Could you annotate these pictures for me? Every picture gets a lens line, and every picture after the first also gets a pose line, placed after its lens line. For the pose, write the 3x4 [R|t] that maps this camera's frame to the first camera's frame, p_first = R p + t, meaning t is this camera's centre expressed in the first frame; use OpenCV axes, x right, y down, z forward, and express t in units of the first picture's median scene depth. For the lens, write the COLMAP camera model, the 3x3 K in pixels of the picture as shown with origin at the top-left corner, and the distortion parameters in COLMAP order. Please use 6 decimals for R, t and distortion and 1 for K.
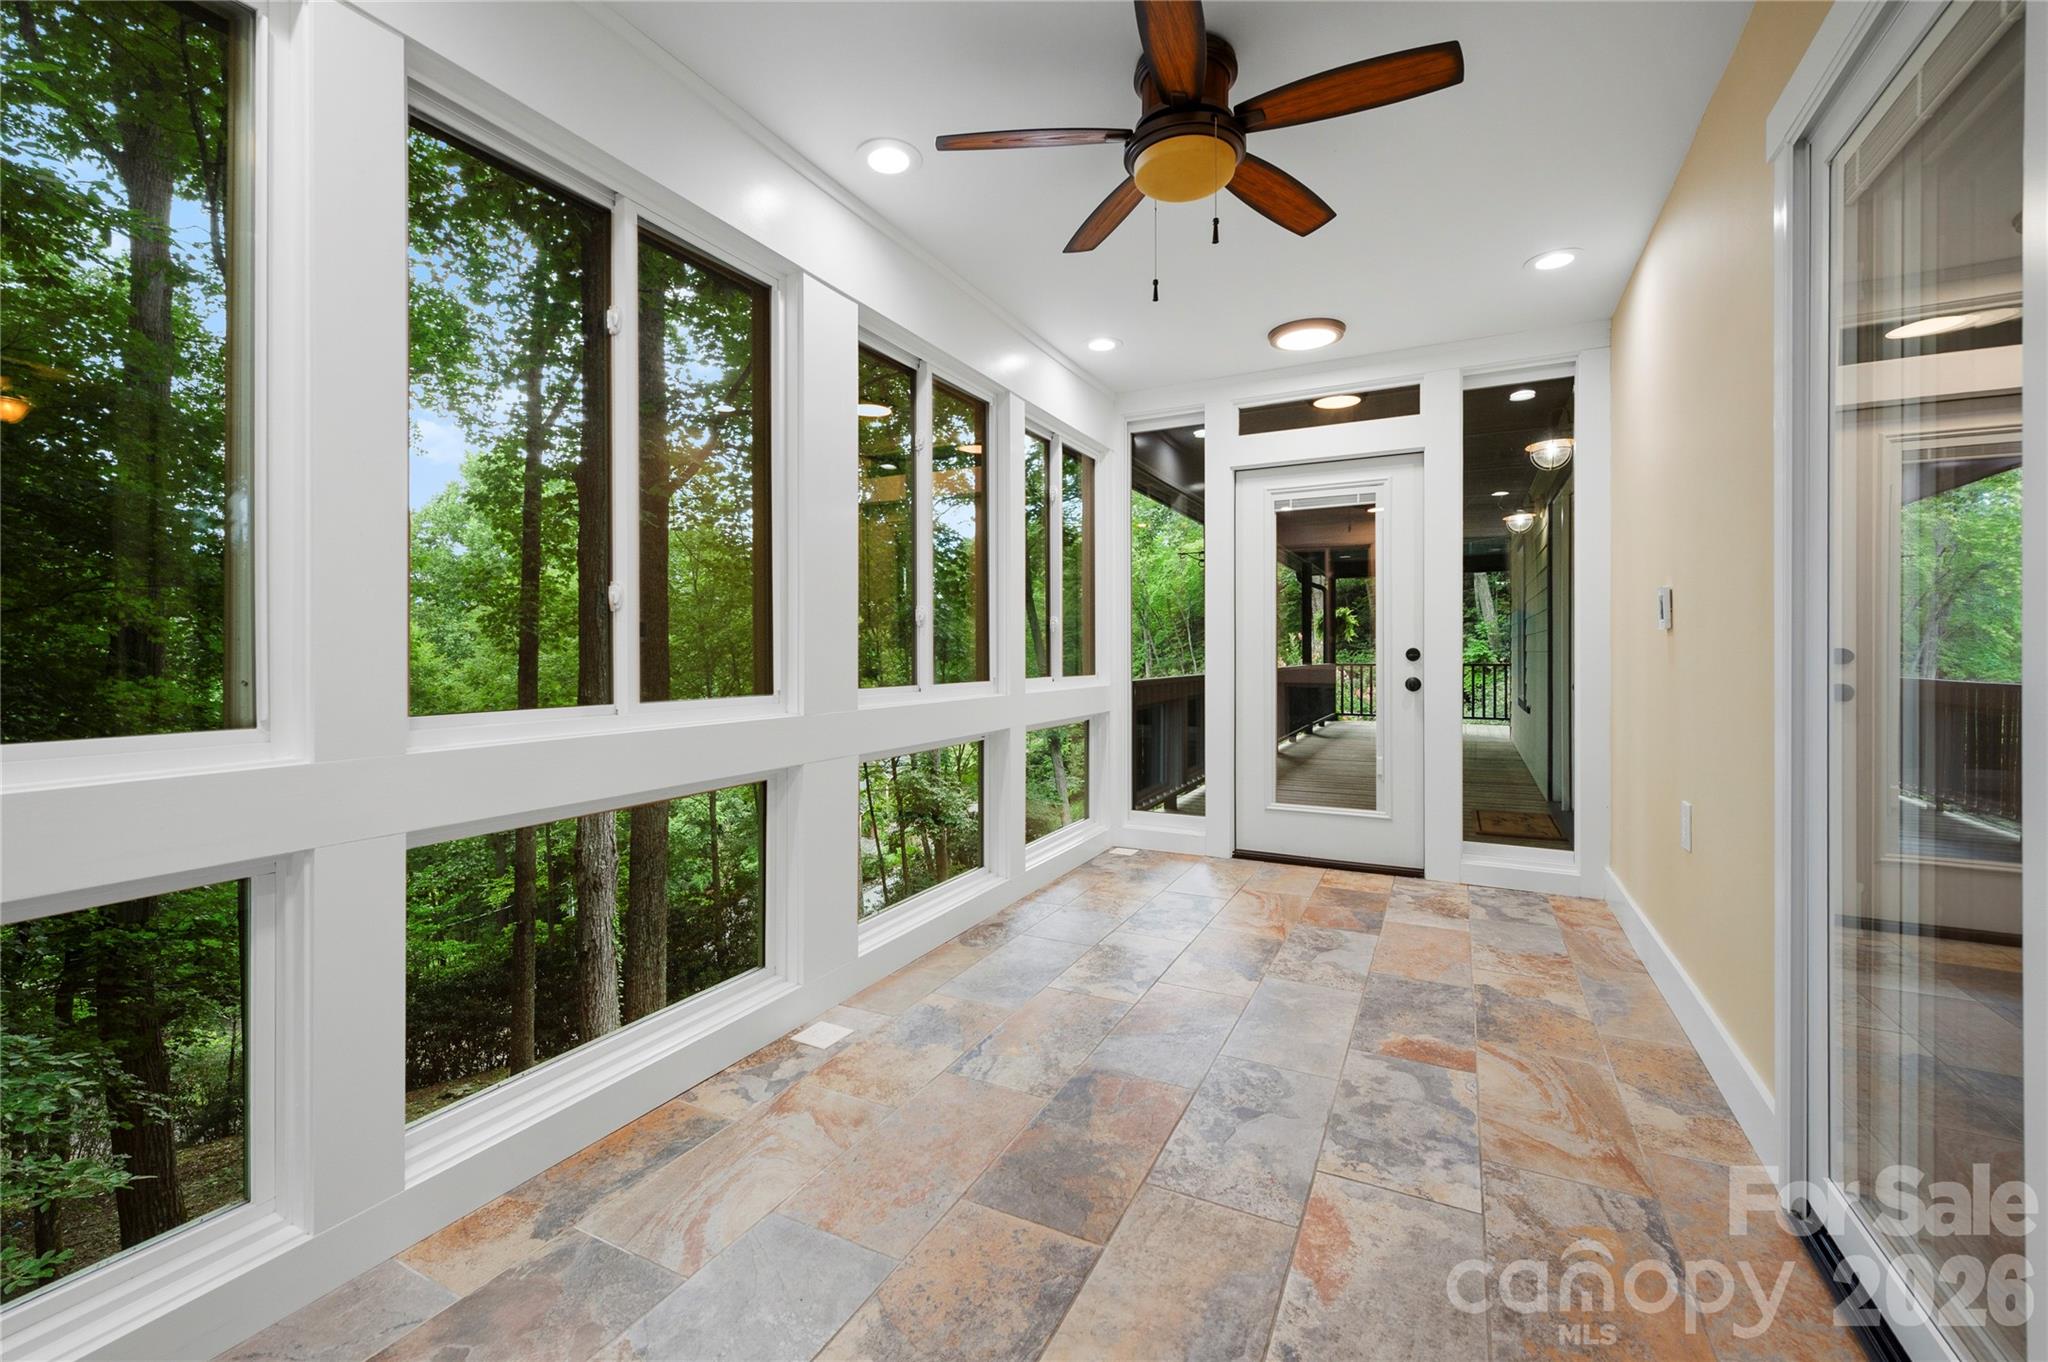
lens RADIAL K [[856.9, 0, 1017.5], [0, 856.9, 652.9], [0, 0, 1]] dist [0.000540, -0.000142]
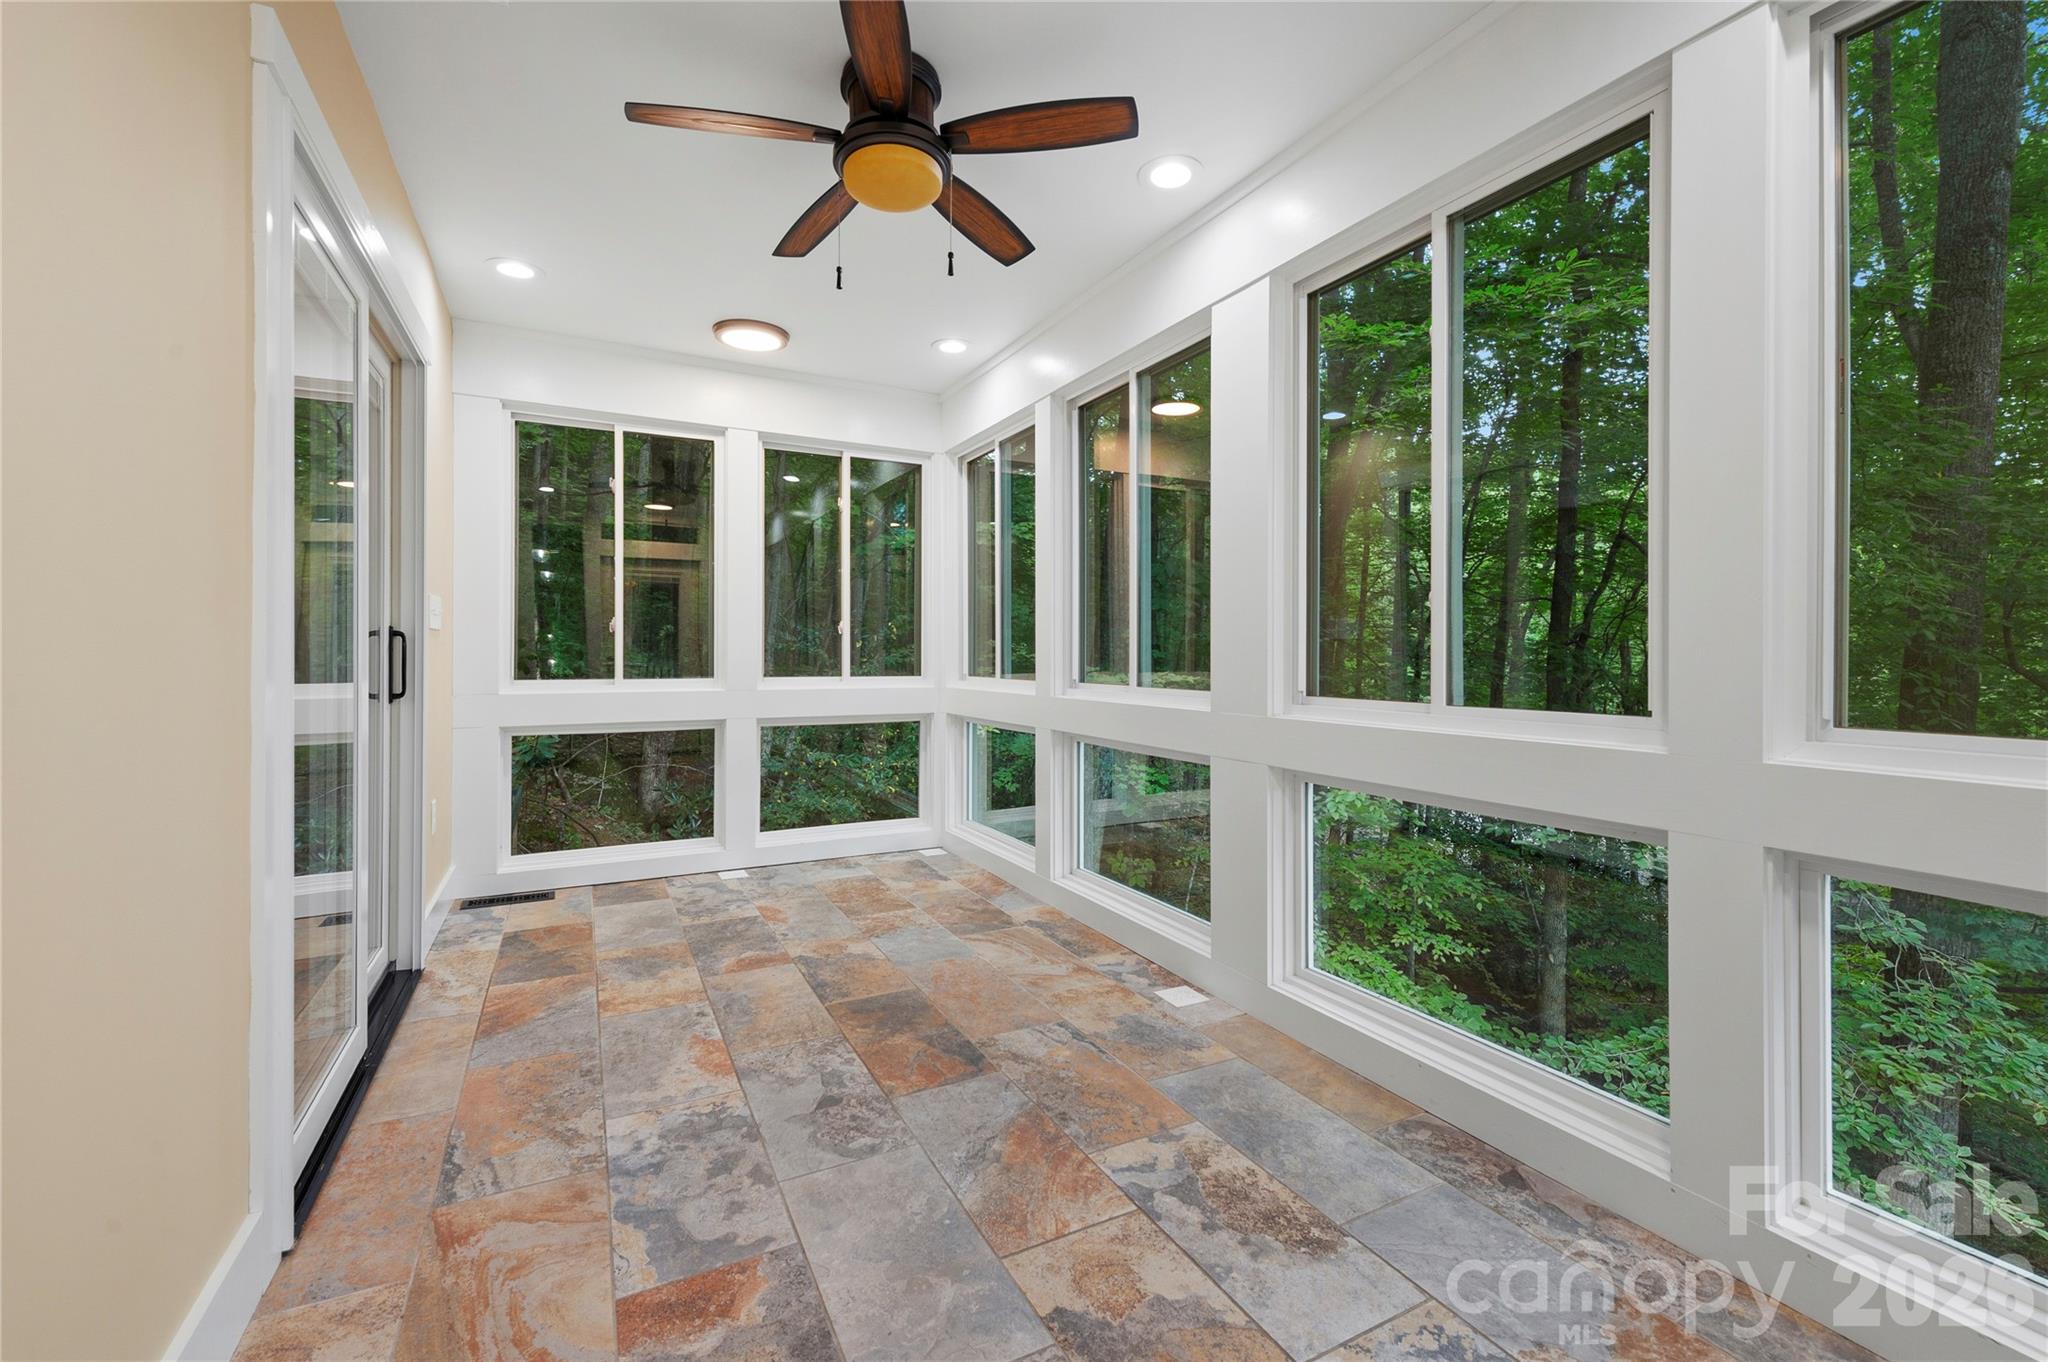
lens RADIAL K [[856.9, 0, 1017.5], [0, 856.9, 652.9], [0, 0, 1]] dist [0.000540, -0.000142]
pose [[-0.583781, 0.001712, -0.811909, 0.933559], [-0.005041, 0.999971, 0.005733, -0.008265], [0.811895, 0.007440, -0.583756, 1.714388]]
